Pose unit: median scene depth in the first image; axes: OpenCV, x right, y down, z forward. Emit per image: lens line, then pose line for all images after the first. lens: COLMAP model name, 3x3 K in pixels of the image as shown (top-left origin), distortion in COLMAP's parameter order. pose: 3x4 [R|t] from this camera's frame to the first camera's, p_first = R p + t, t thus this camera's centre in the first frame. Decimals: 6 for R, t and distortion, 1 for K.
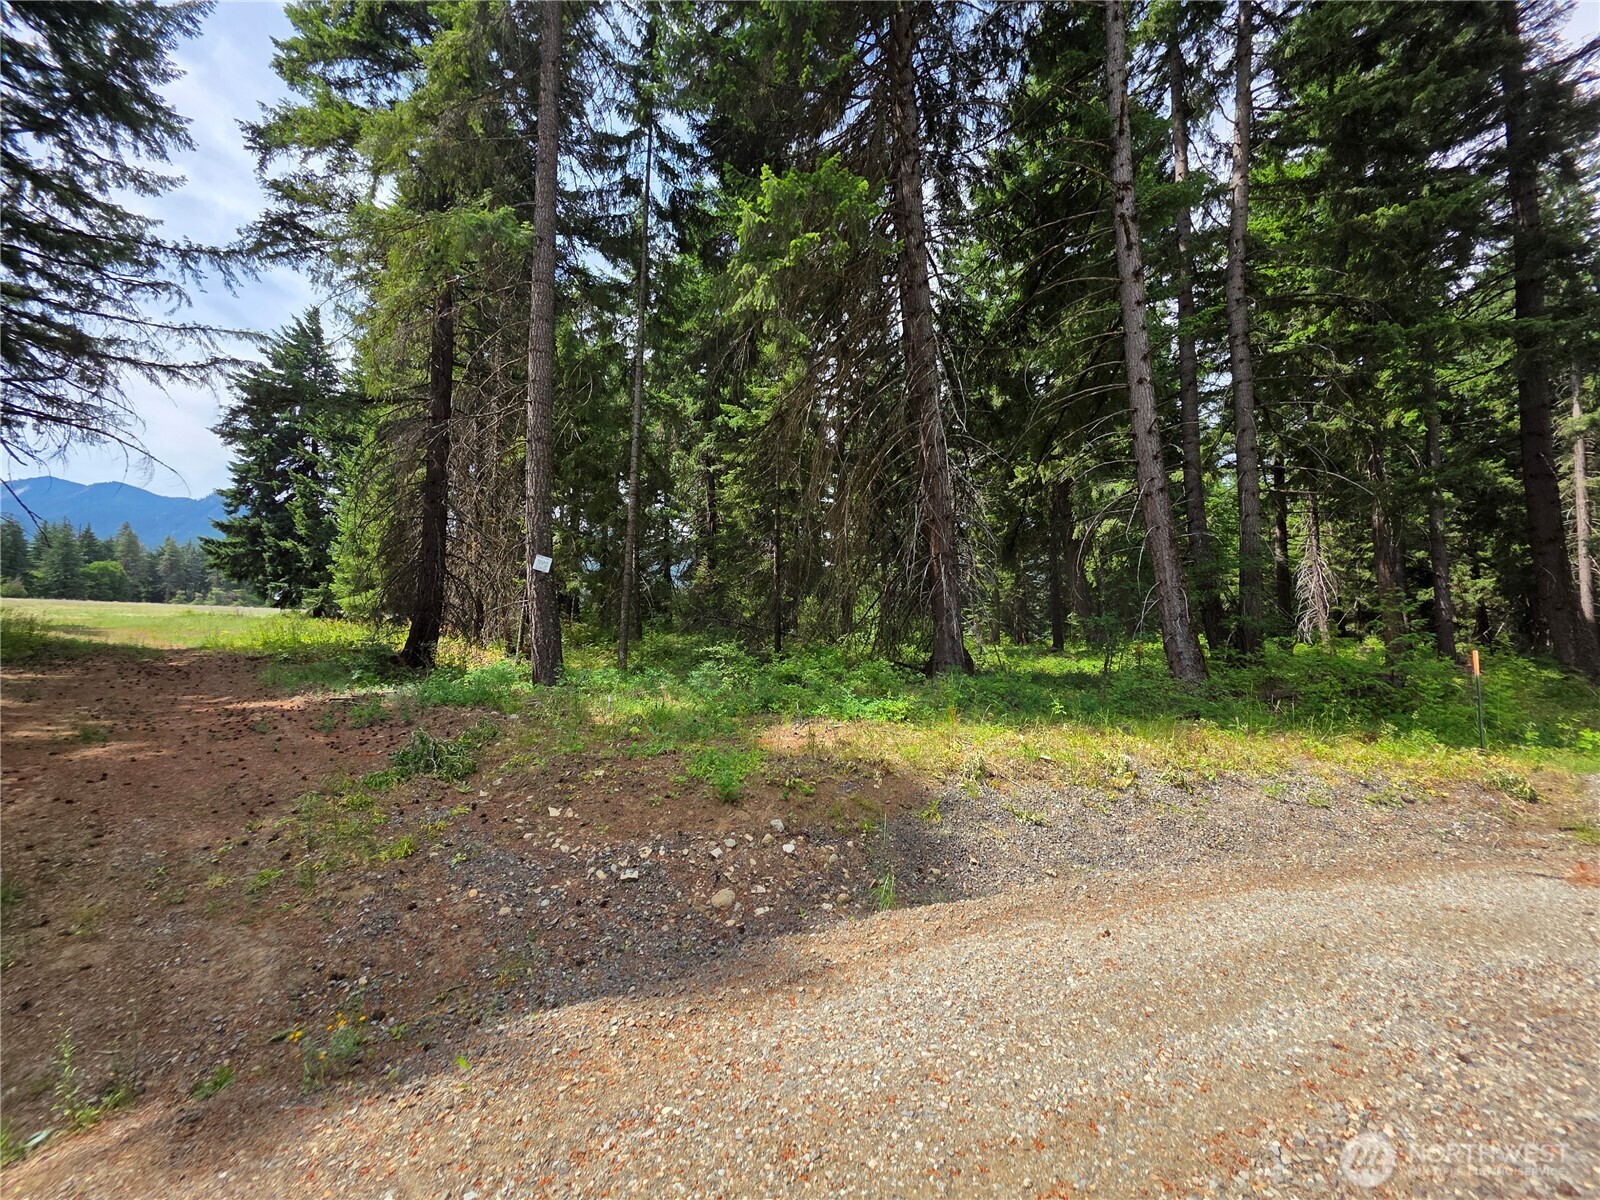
lens RADIAL K [[638.7, 0, 793.6], [0, 638.7, 597.1], [0, 0, 1]] dist [-0.000170, 0.000284]
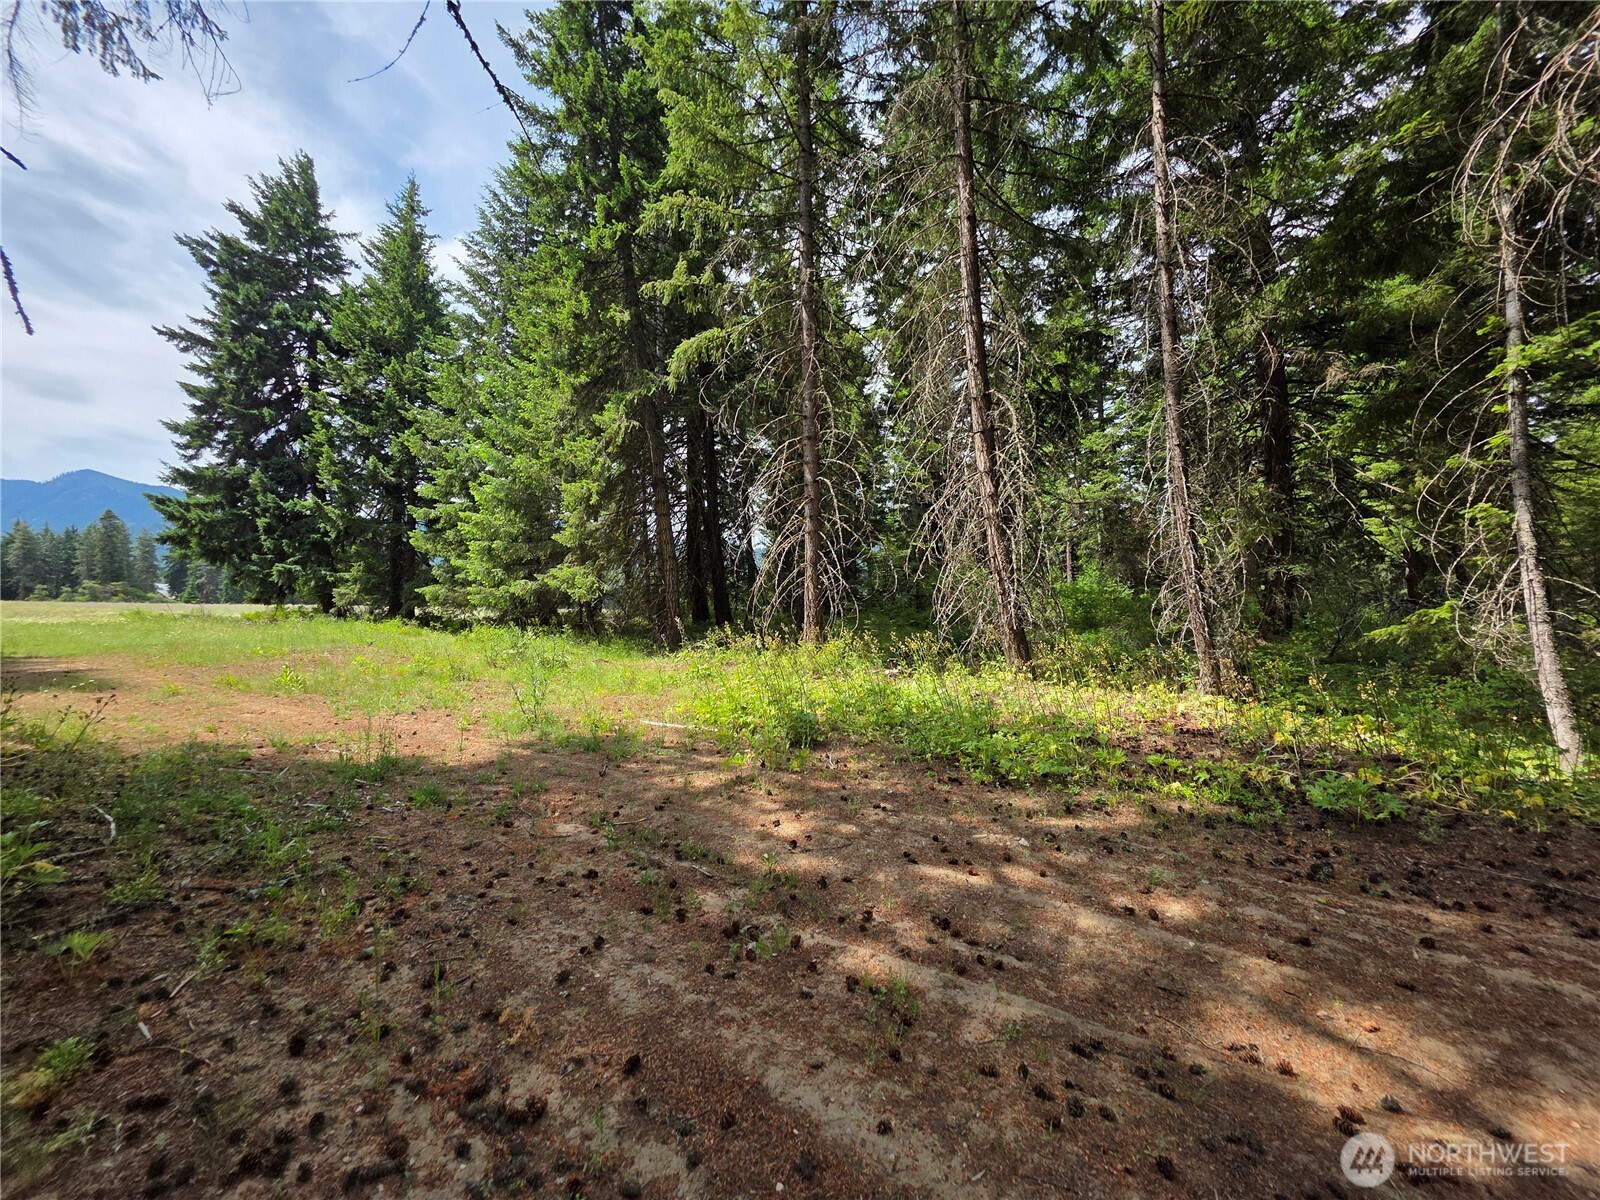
lens RADIAL K [[638.7, 0, 793.6], [0, 638.7, 597.1], [0, 0, 1]] dist [-0.000170, 0.000284]
pose [[0.993697, -0.019105, 0.110462, -0.850669], [0.016362, 0.999536, 0.025693, 0.005469], [-0.110902, -0.023723, 0.993548, 0.695856]]
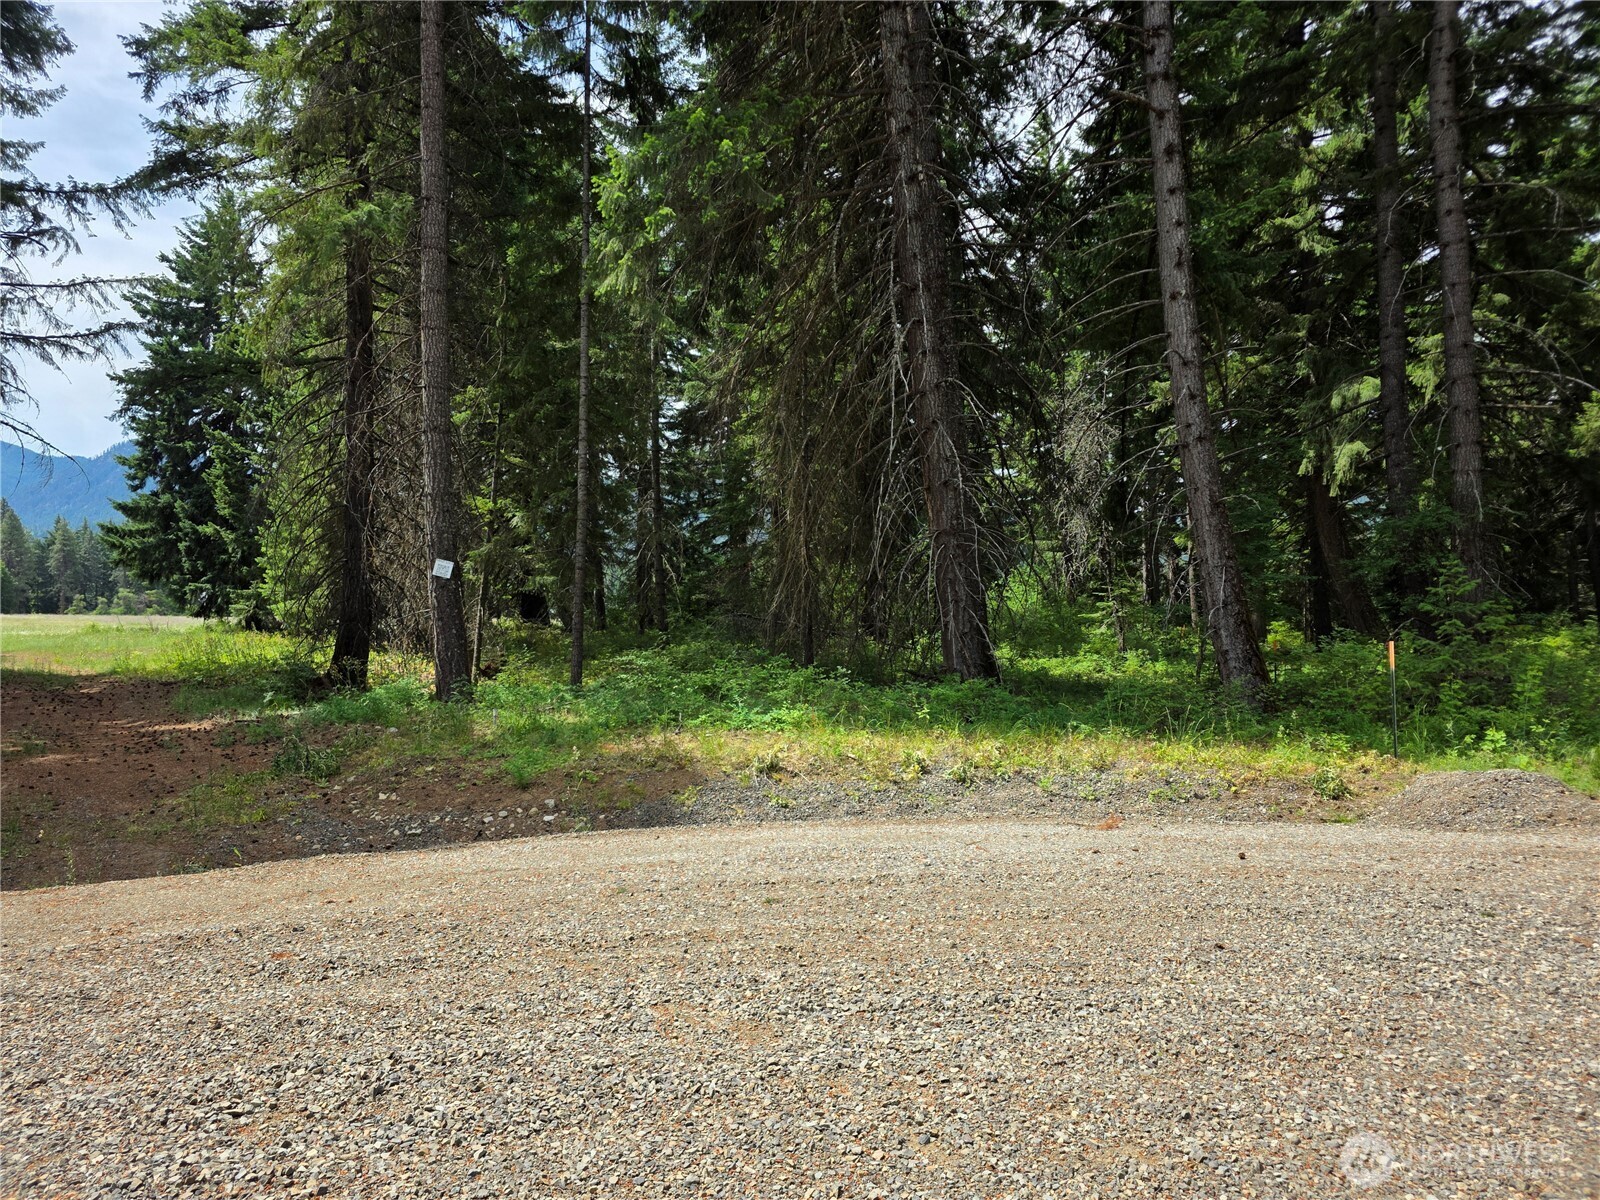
lens RADIAL K [[1076.3, 0, 800.0], [0, 1076.3, 600.0], [0, 0, 1]] dist [0.028470, -0.026171]
pose [[0.983737, -0.031332, -0.176864, 0.177425], [0.035473, 0.999164, 0.020300, -0.010082], [0.176080, -0.026244, 0.984026, -0.195727]]
